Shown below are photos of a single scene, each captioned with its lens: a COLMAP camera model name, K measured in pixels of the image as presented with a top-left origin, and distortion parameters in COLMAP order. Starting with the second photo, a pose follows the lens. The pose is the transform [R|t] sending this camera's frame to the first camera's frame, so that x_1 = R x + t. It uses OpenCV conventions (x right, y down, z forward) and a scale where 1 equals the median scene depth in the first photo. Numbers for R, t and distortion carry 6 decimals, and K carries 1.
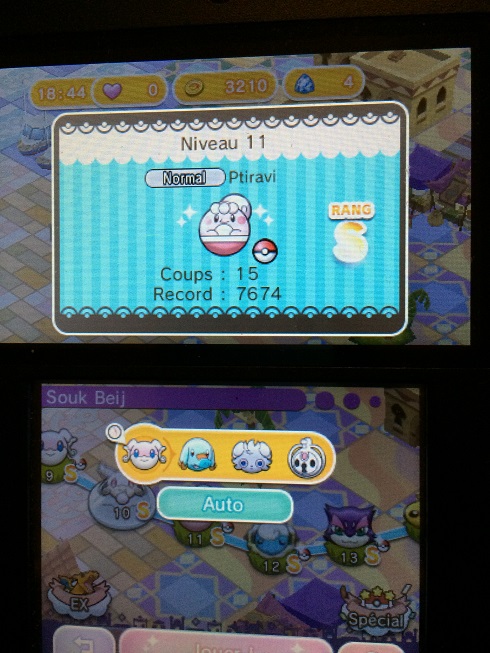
lens RADIAL K [[563.8, 0, 245.3], [0, 563.8, 323.8], [0, 0, 1]] dist [0.063190, -0.131685]
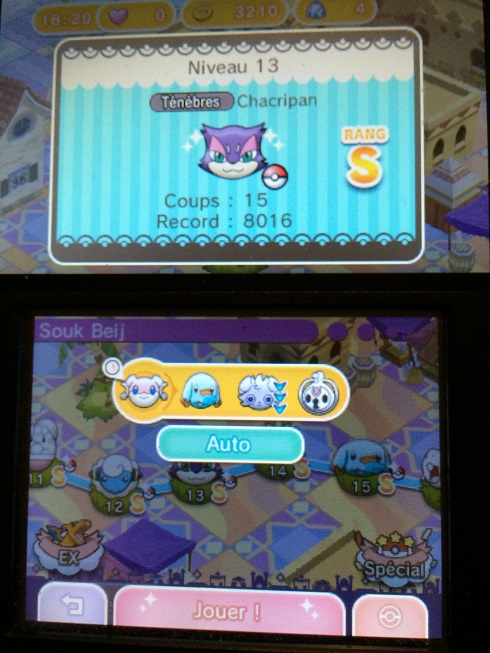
lens RADIAL K [[563.8, 0, 245.3], [0, 563.8, 323.8], [0, 0, 1]] dist [0.063190, -0.131685]
pose [[0.999600, 0.009205, 0.026740, -0.038356], [-0.007372, 0.997668, -0.067854, 0.184925], [-0.027302, 0.067630, 0.997337, 0.060818]]
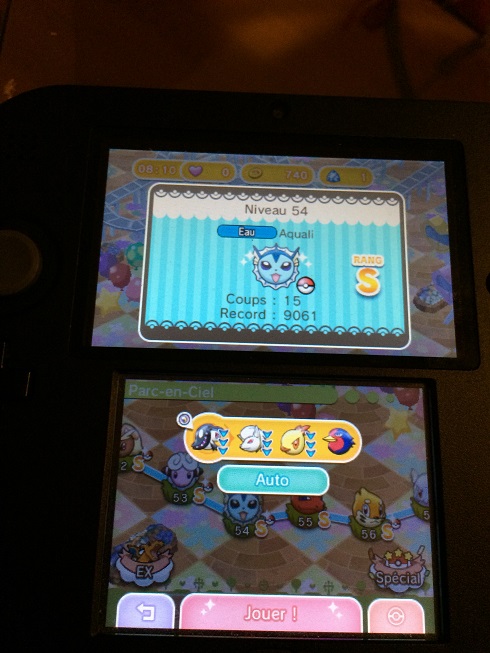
lens RADIAL K [[563.8, 0, 245.3], [0, 563.8, 323.8], [0, 0, 1]] dist [0.063190, -0.131685]
pose [[0.991490, 0.056318, 0.117368, -0.260608], [-0.024893, 0.966962, -0.253701, 0.304767], [-0.127779, 0.248621, 0.960136, -0.253590]]
